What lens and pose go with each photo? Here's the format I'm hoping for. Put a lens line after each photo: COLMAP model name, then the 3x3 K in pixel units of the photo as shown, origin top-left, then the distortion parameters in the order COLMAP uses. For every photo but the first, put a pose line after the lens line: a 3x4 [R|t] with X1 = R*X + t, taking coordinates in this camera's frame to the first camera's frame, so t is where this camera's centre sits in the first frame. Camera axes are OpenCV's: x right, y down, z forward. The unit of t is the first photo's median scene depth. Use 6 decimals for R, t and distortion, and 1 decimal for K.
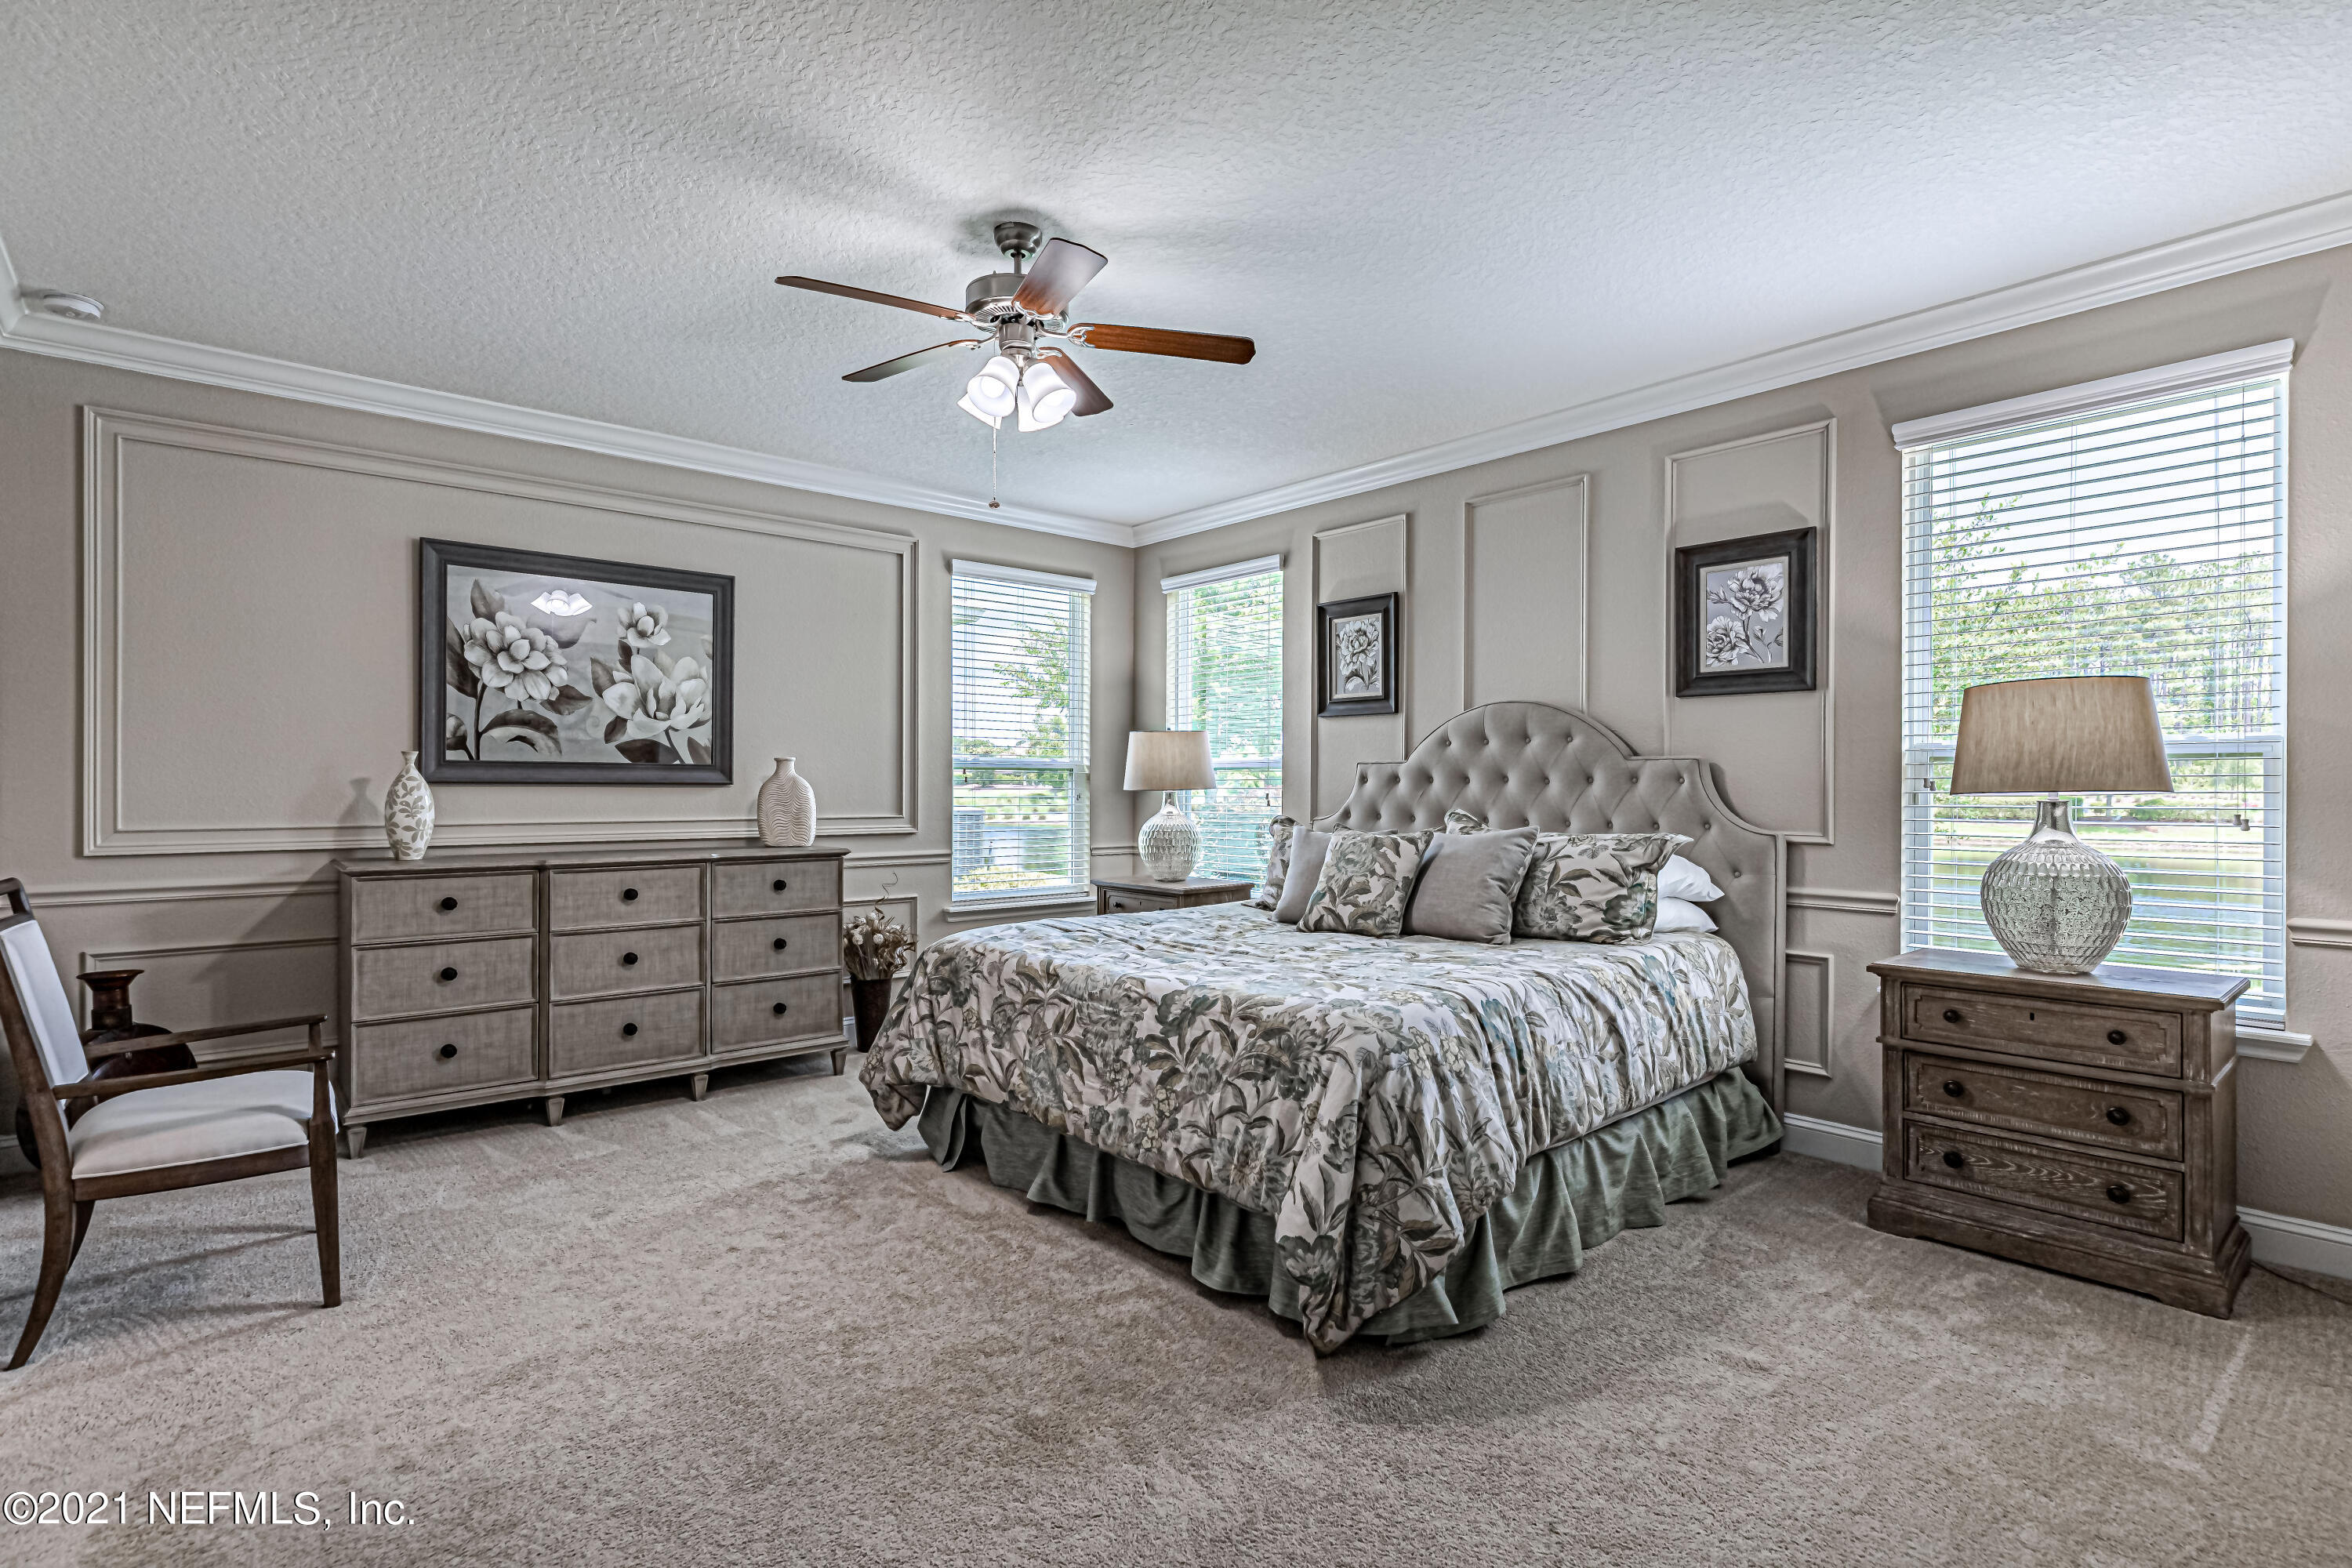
lens RADIAL K [[1103.3, 0, 1196.1], [0, 1103.3, 789.6], [0, 0, 1]] dist [-0.005379, -0.000521]
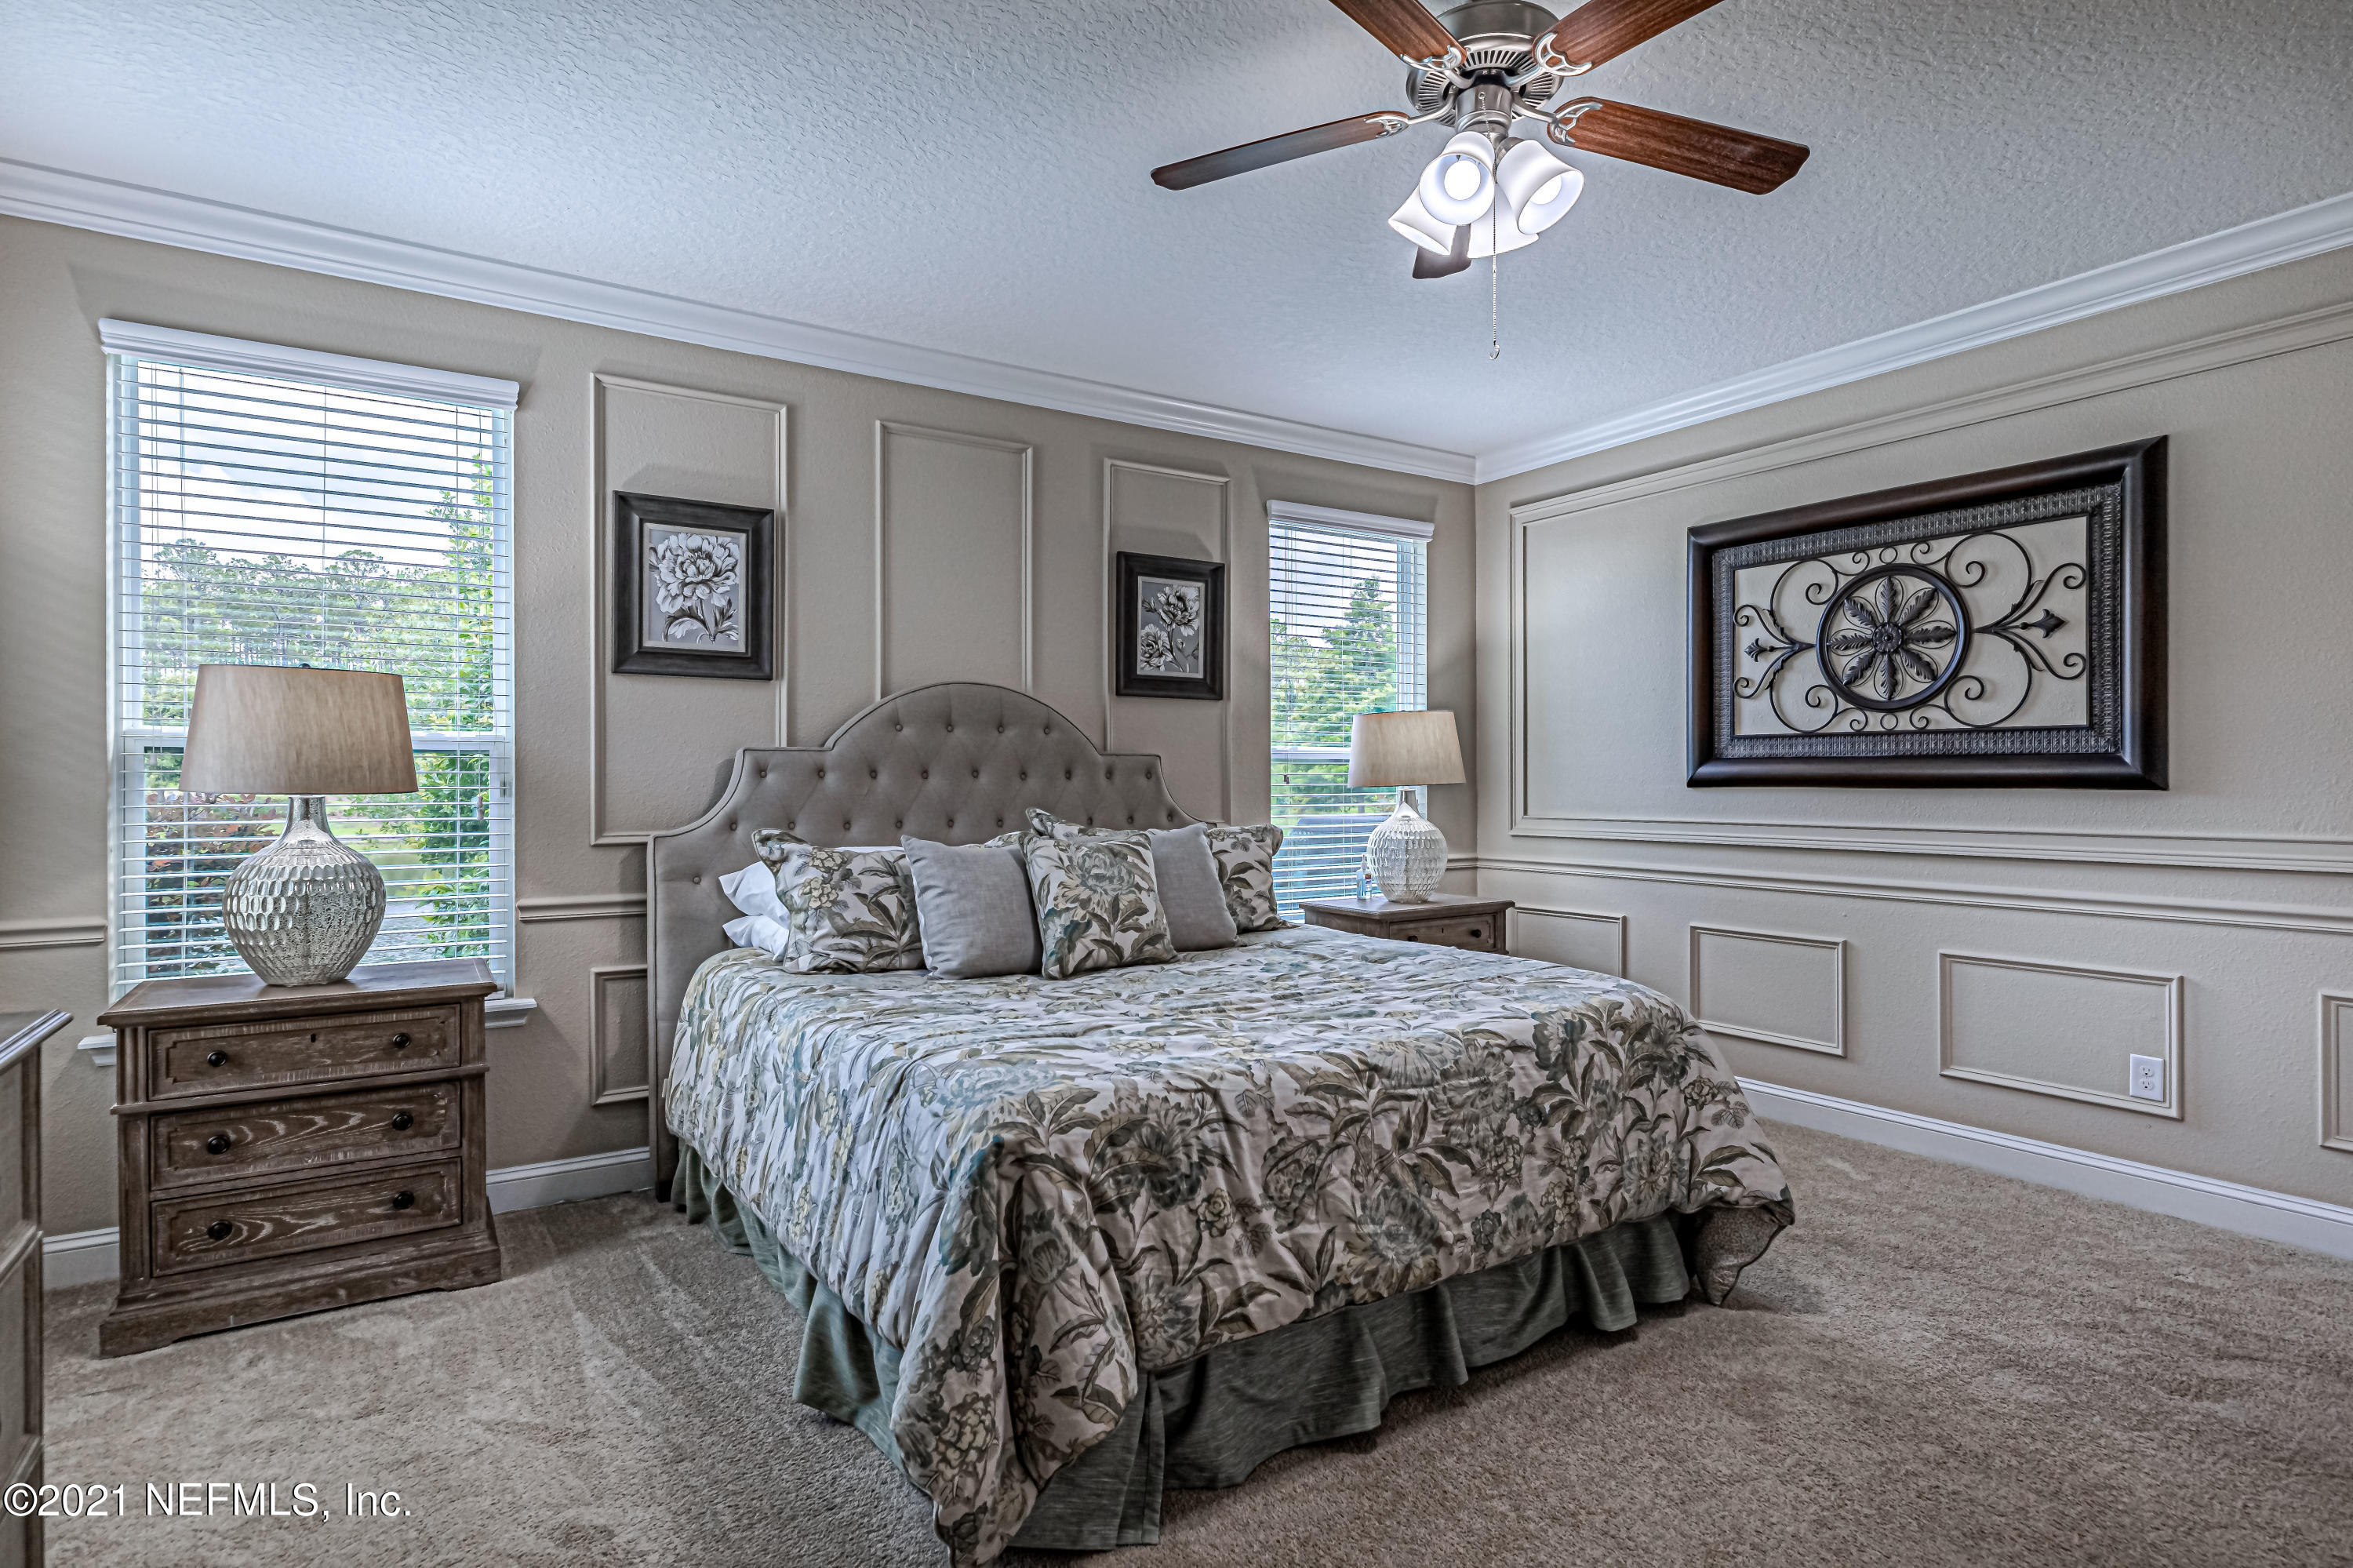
lens RADIAL K [[1192.7, 0, 1174.8], [0, 1192.7, 774.6], [0, 0, 1]] dist [0.013987, 0.000059]
pose [[0.167533, 0.002517, 0.985863, -0.729913], [0.007297, 0.999966, -0.003793, -0.005742], [-0.985840, 0.007829, 0.167509, 0.848020]]
